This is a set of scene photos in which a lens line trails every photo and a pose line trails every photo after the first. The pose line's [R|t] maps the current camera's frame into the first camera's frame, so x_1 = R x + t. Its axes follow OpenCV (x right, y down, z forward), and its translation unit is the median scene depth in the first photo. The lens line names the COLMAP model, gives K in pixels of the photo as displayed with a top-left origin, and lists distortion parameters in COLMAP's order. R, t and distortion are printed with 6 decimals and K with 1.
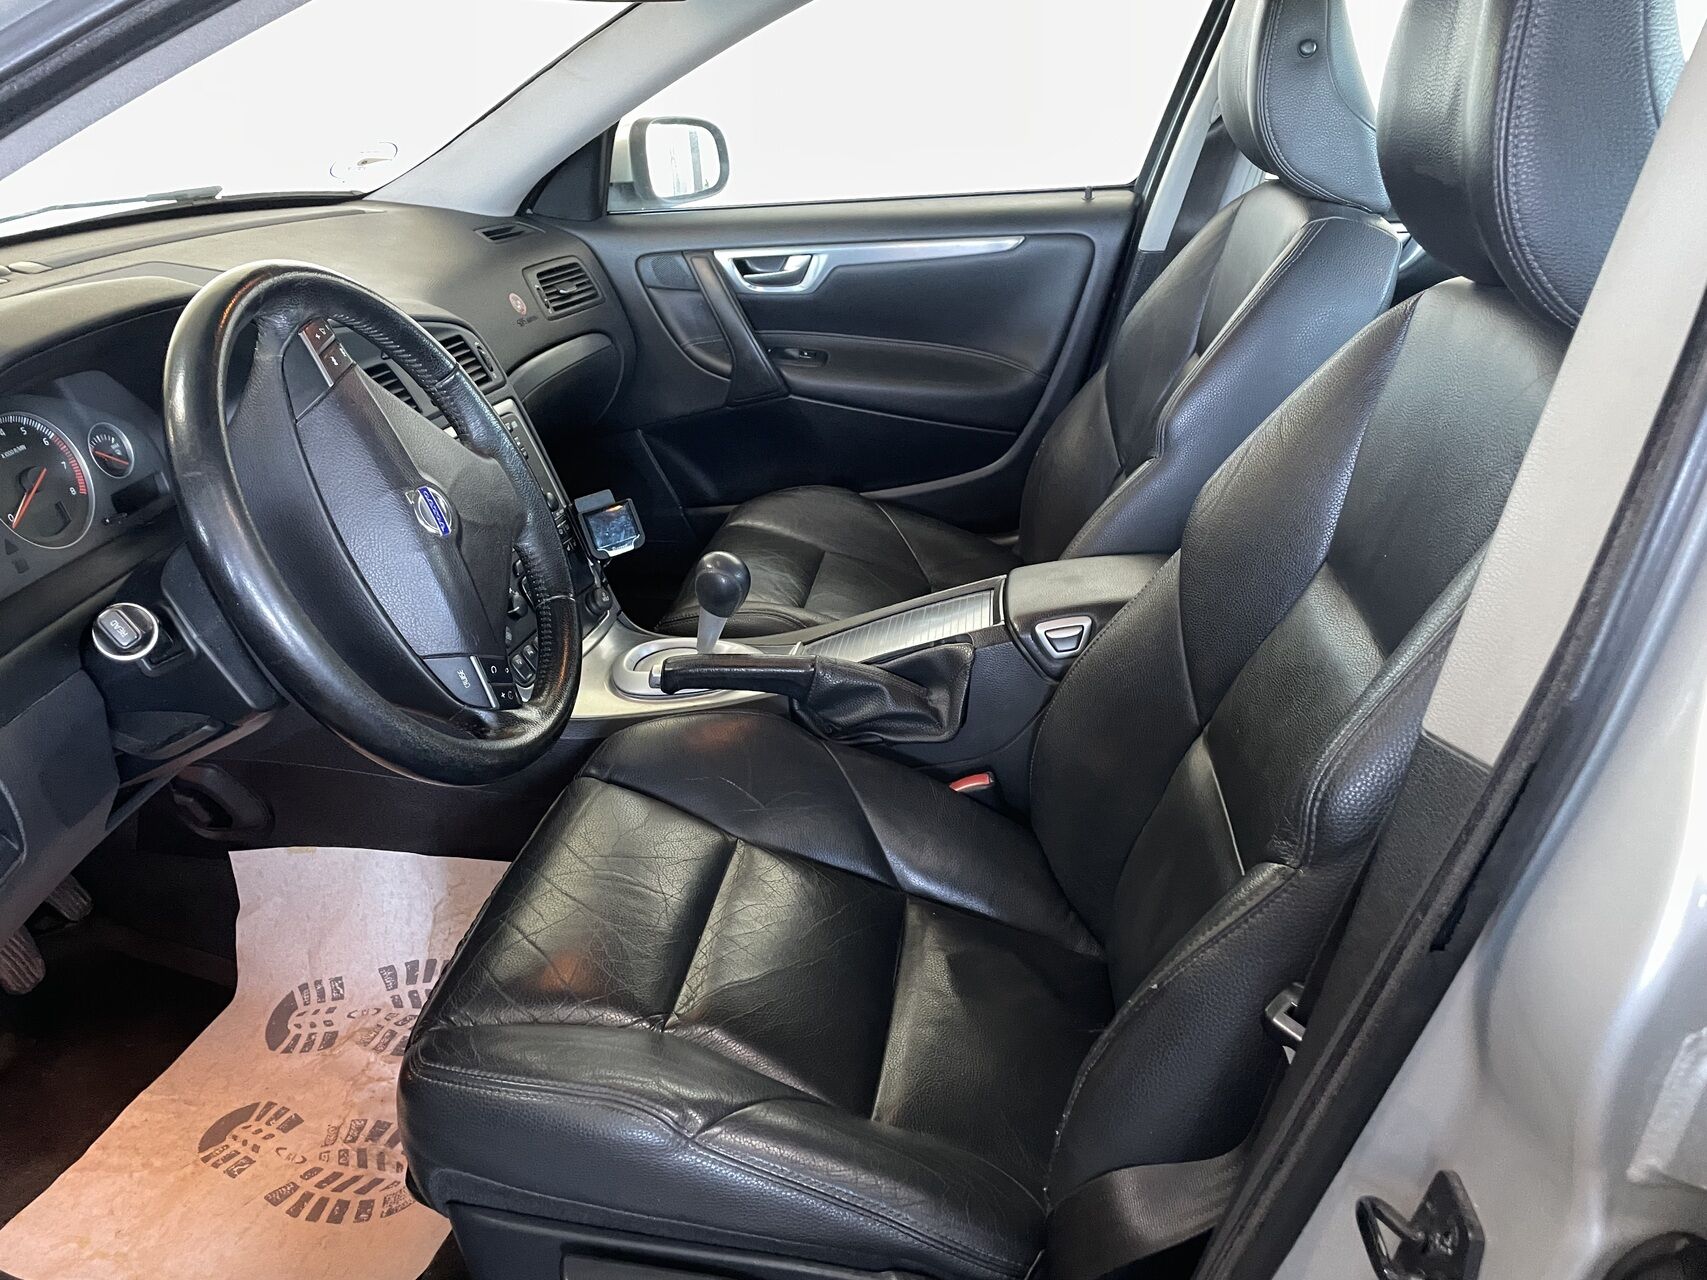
lens RADIAL K [[1282.8, 0, 850.1], [0, 1282.8, 649.8], [0, 0, 1]] dist [0.071855, -0.080114]
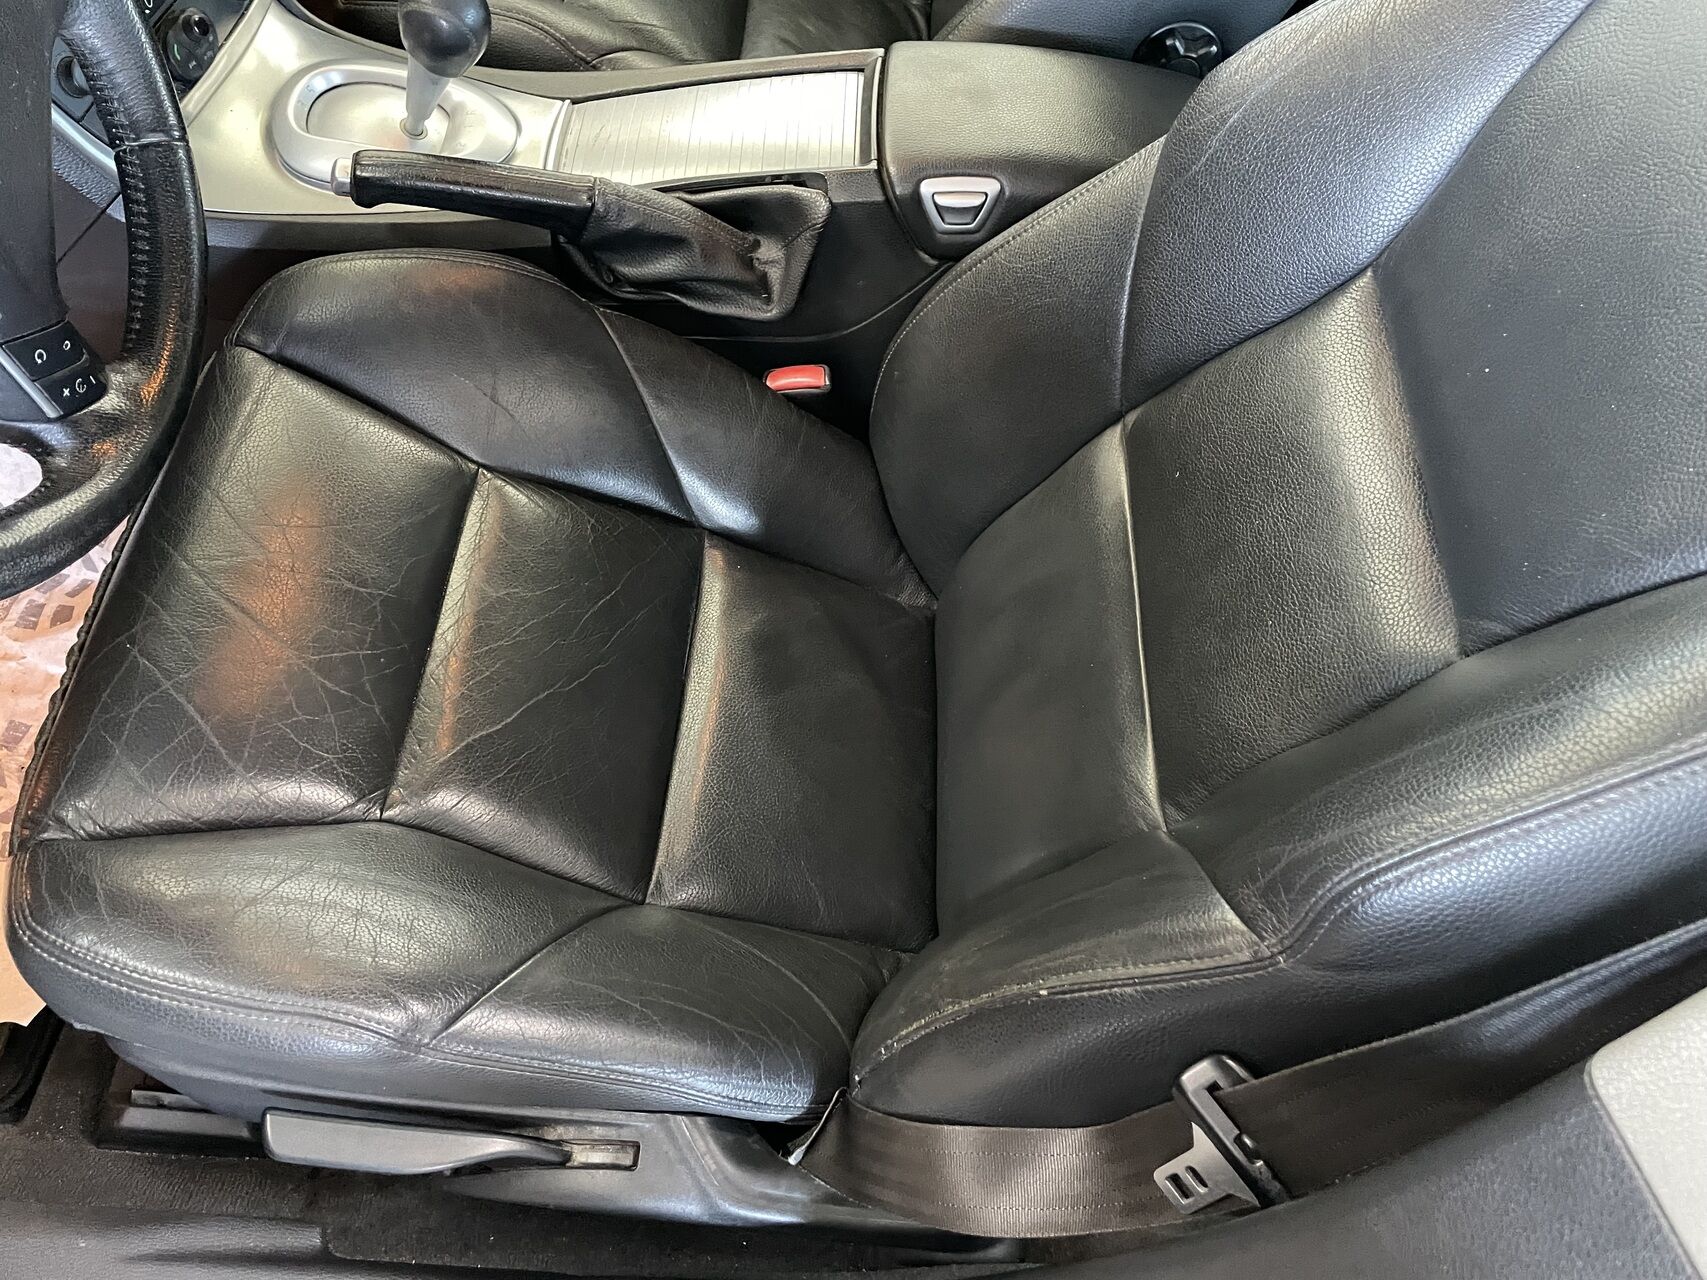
lens RADIAL K [[1282.8, 0, 851.0], [0, 1282.8, 641.9], [0, 0, 1]] dist [0.071855, -0.080114]
pose [[0.977067, 0.036723, 0.209740, -0.030213], [-0.149453, 0.819889, 0.552672, -0.198418], [-0.151667, -0.571344, 0.806575, 0.309232]]
